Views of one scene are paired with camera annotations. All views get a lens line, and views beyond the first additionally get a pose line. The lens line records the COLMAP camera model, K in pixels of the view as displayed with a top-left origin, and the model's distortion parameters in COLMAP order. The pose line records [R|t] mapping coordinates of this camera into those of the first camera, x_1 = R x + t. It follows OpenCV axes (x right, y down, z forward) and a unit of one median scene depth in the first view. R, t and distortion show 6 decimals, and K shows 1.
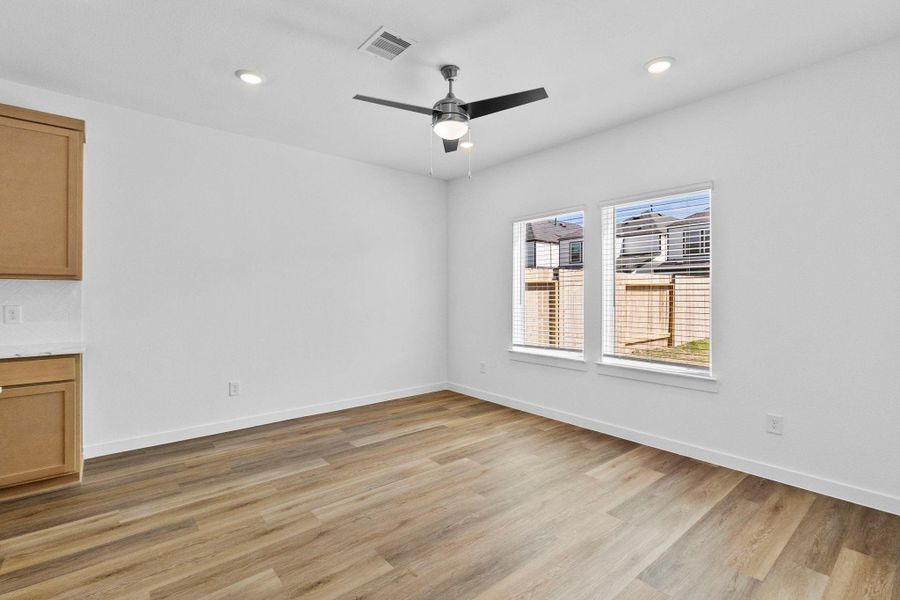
lens RADIAL K [[425.8, 0, 450.9], [0, 425.8, 291.9], [0, 0, 1]] dist [-0.000378, -0.000093]
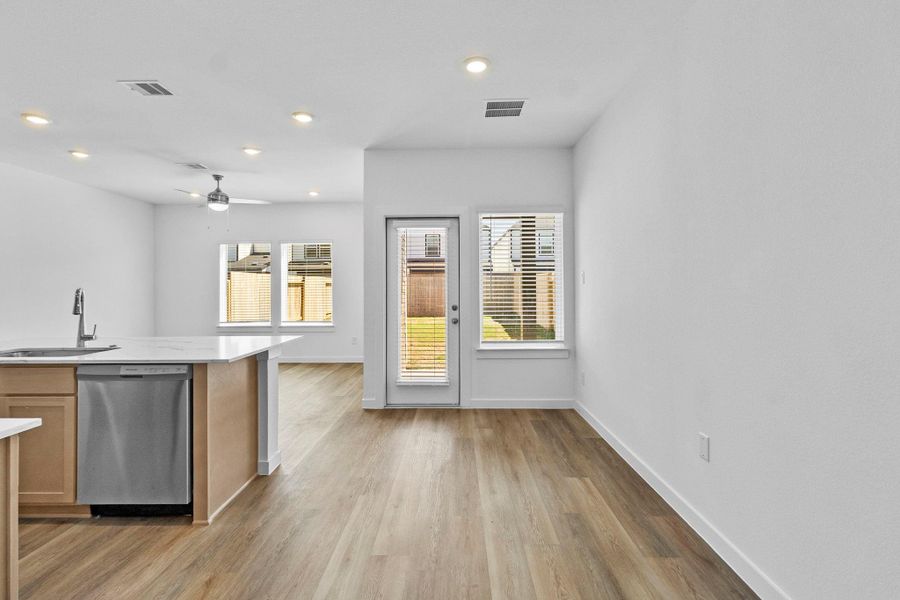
lens RADIAL K [[414.1, 0, 445.0], [0, 414.1, 285.6], [0, 0, 1]] dist [-0.001894, -0.000213]
pose [[0.672497, 0.000053, 0.740100, -0.736054], [0.004453, 0.999982, -0.004117, -0.001415], [-0.740086, 0.006064, 0.672485, -1.102875]]
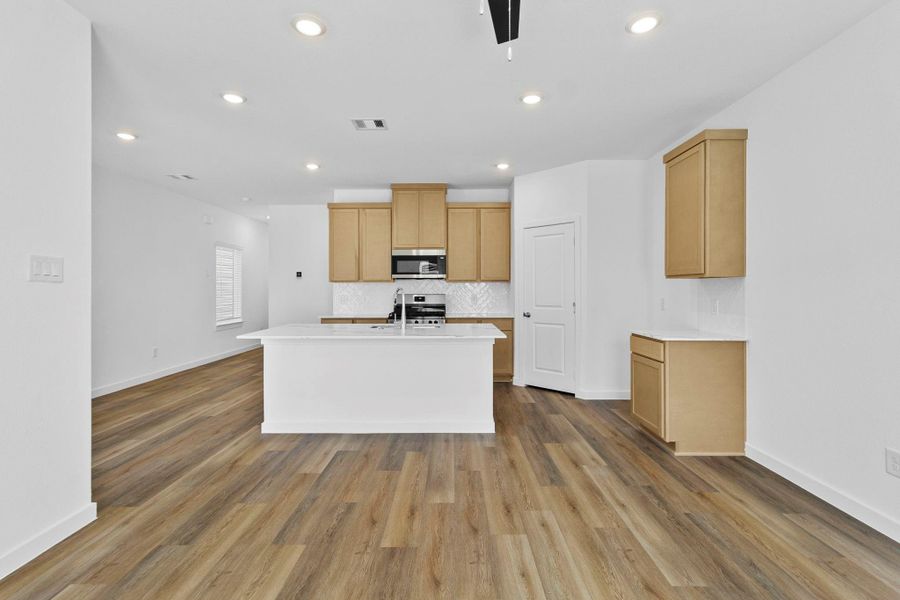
lens RADIAL K [[414.1, 0, 445.0], [0, 414.1, 285.6], [0, 0, 1]] dist [-0.001894, -0.000213]
pose [[-0.661656, -0.008219, -0.749763, 0.368193], [0.001917, 0.999918, -0.012653, 0.005578], [0.749805, -0.009809, -0.661586, 1.233156]]
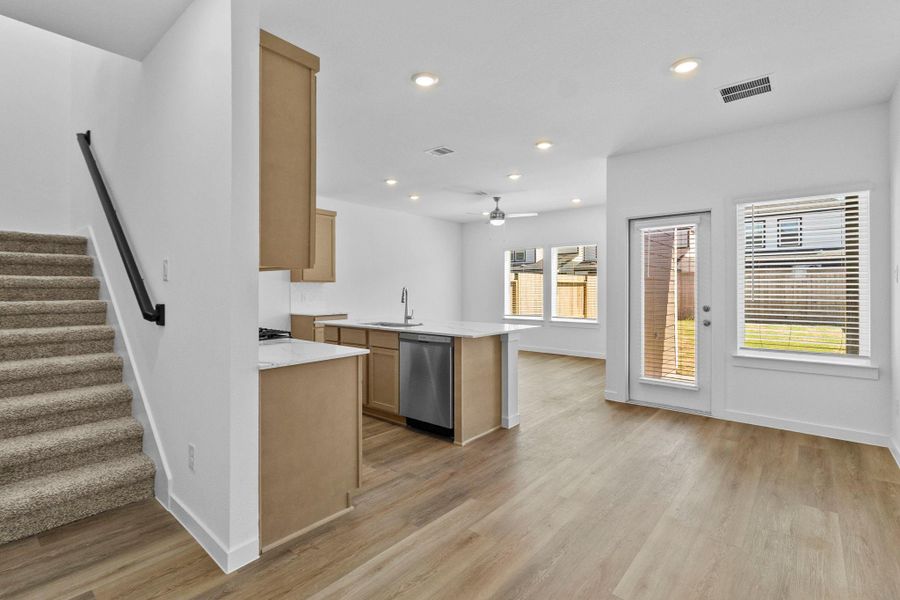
lens RADIAL K [[414.1, 0, 445.0], [0, 414.1, 285.6], [0, 0, 1]] dist [-0.001894, -0.000213]
pose [[0.989479, -0.000878, 0.144676, -0.672866], [0.001549, 0.999989, -0.004523, 0.000423], [-0.144671, 0.004700, 0.989469, -1.387194]]
